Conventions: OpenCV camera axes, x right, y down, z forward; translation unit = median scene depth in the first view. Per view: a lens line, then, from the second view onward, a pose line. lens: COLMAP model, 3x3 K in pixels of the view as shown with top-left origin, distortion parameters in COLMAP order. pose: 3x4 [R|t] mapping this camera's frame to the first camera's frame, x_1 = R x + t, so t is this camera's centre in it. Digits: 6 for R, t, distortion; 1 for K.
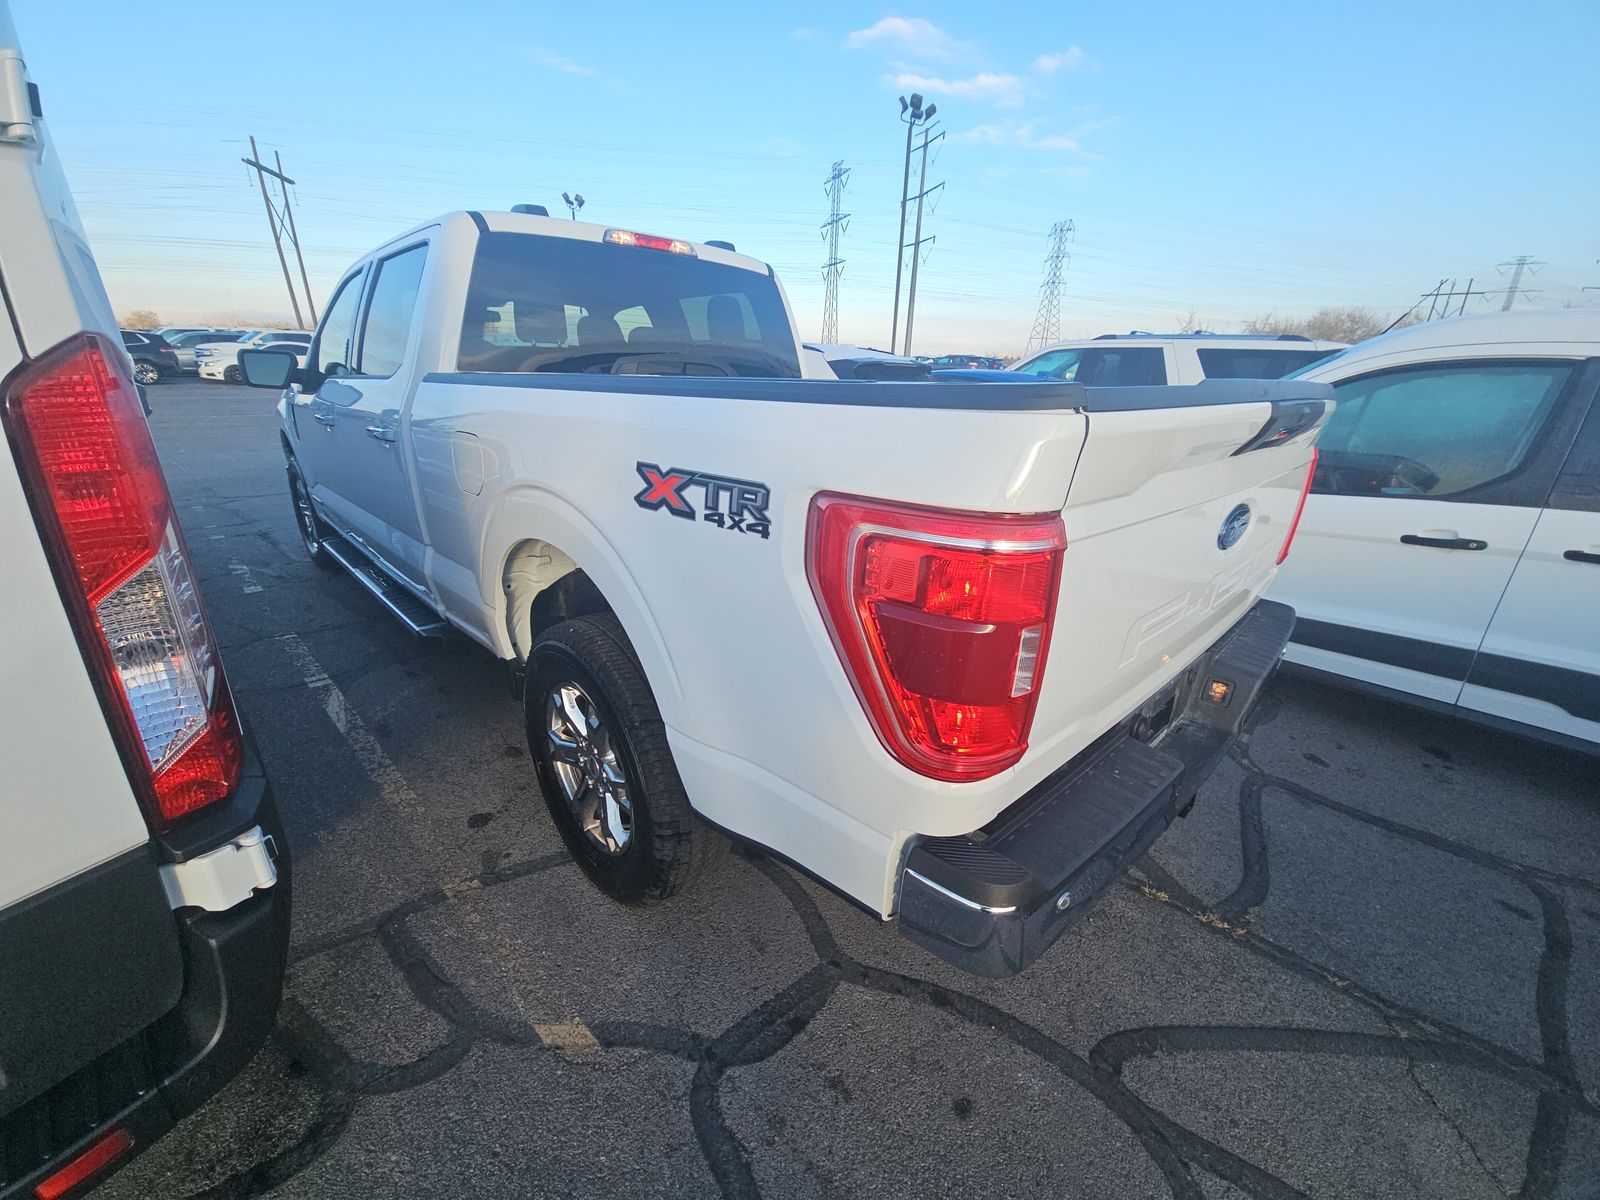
lens RADIAL K [[653.0, 0, 794.4], [0, 653.0, 612.2], [0, 0, 1]] dist [0.010729, -0.012296]
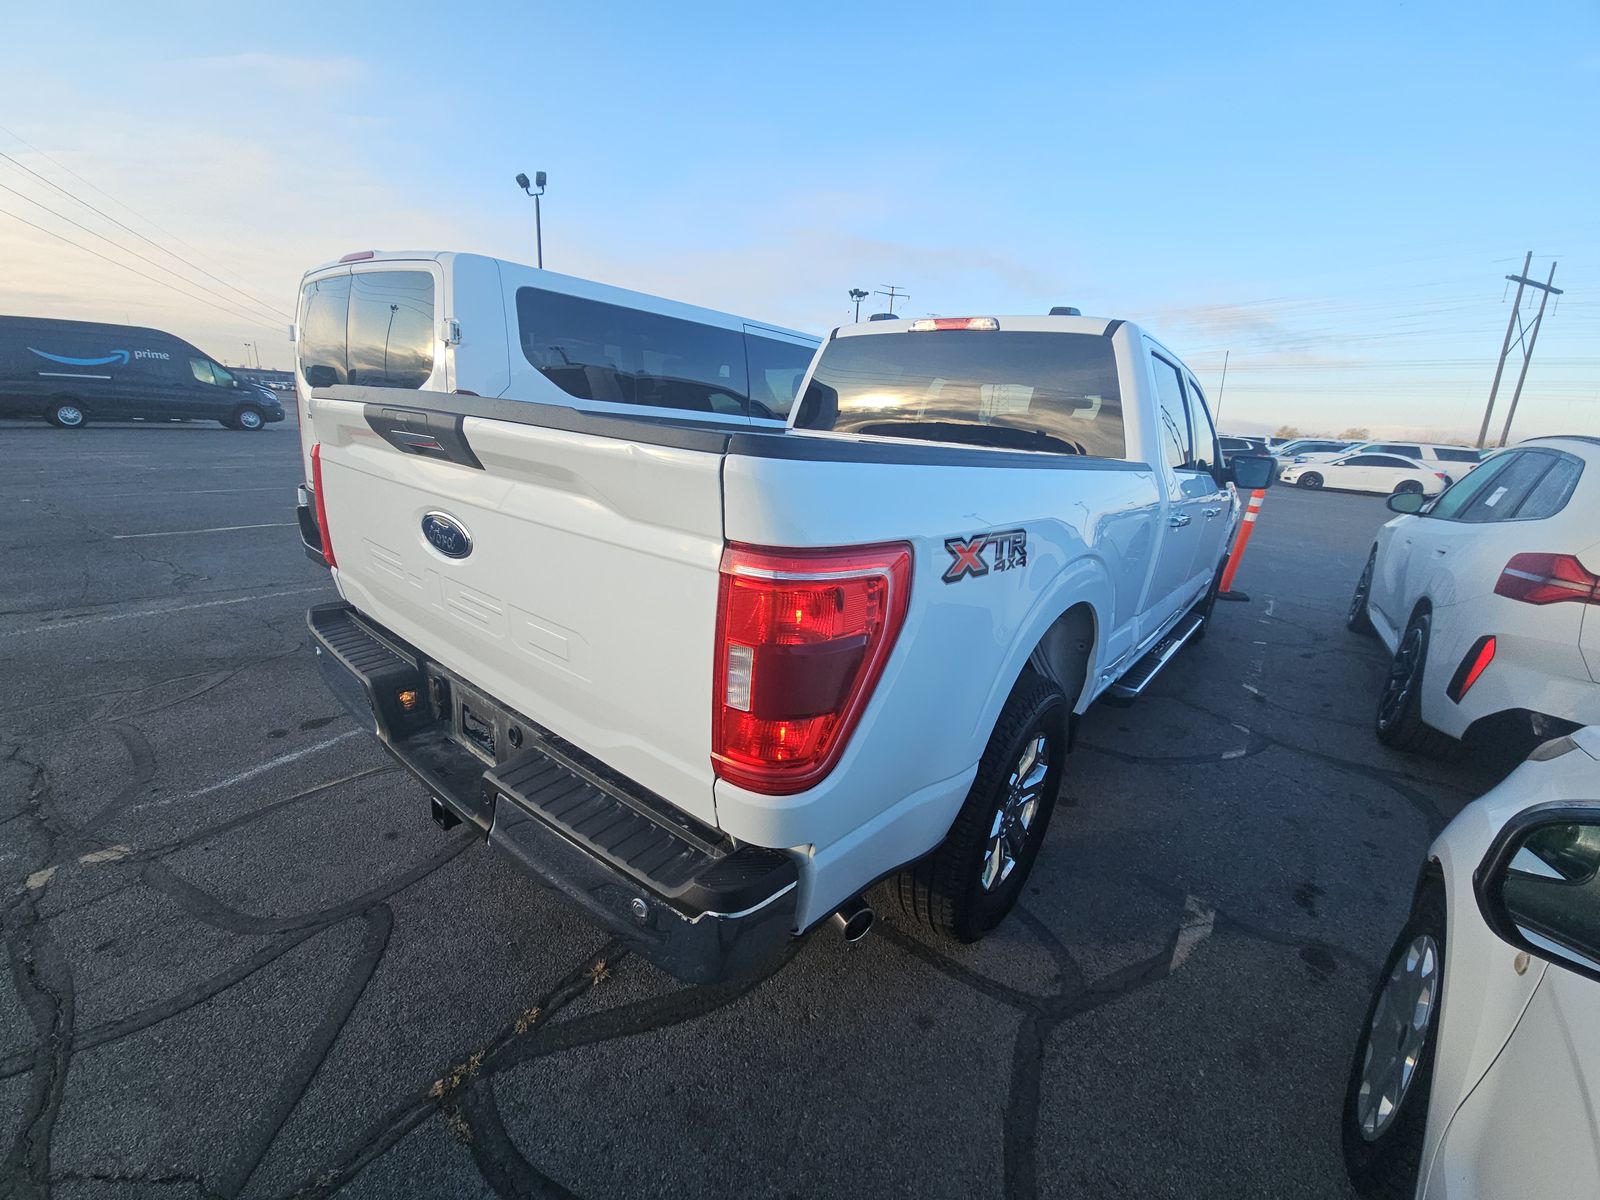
lens RADIAL K [[653.0, 0, 794.4], [0, 653.0, 612.2], [0, 0, 1]] dist [0.010729, -0.012296]
pose [[0.117633, 0.261302, -0.958062, 0.909558], [-0.411946, 0.890676, 0.192344, -0.230679], [0.903583, 0.372044, 0.212416, 0.690980]]
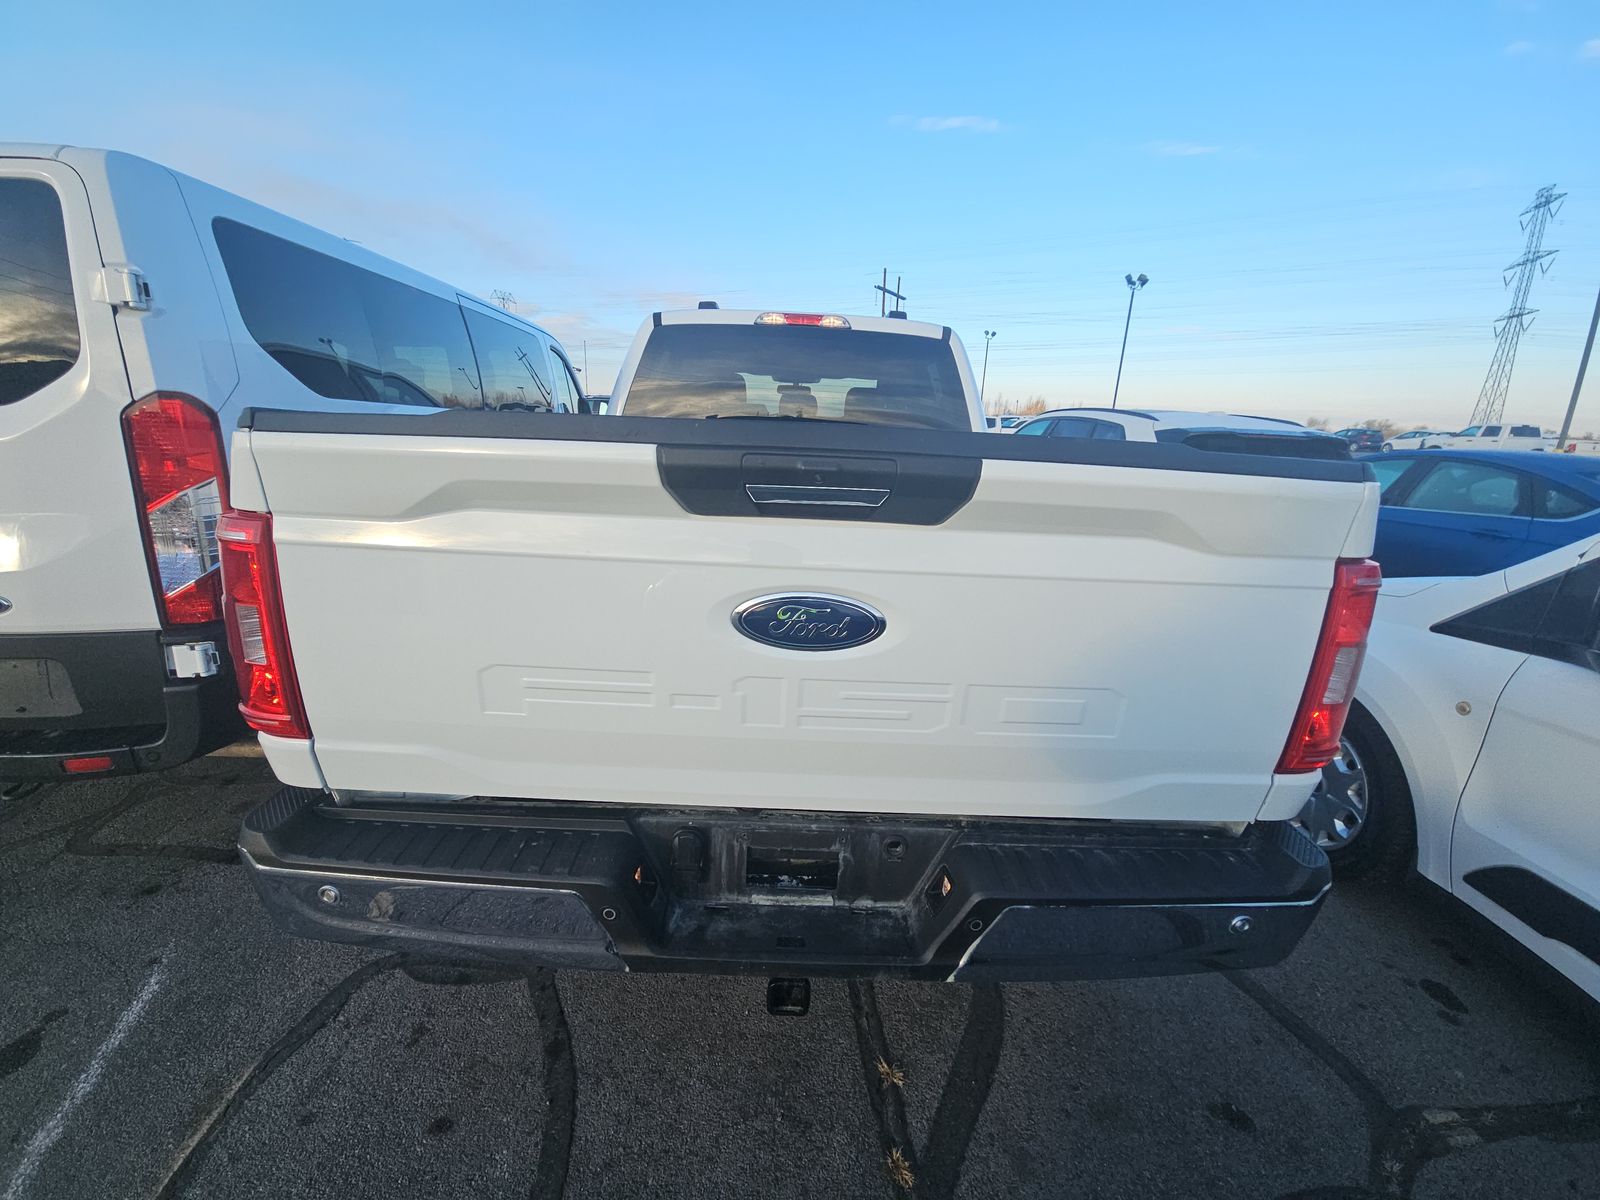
lens RADIAL K [[649.3, 0, 795.2], [0, 649.3, 608.4], [0, 0, 1]] dist [0.026417, -0.019886]
pose [[0.725537, 0.186641, -0.662391, 0.596490], [-0.258417, 0.965972, -0.010871, -0.067930], [0.637822, 0.179060, 0.749080, 0.234178]]
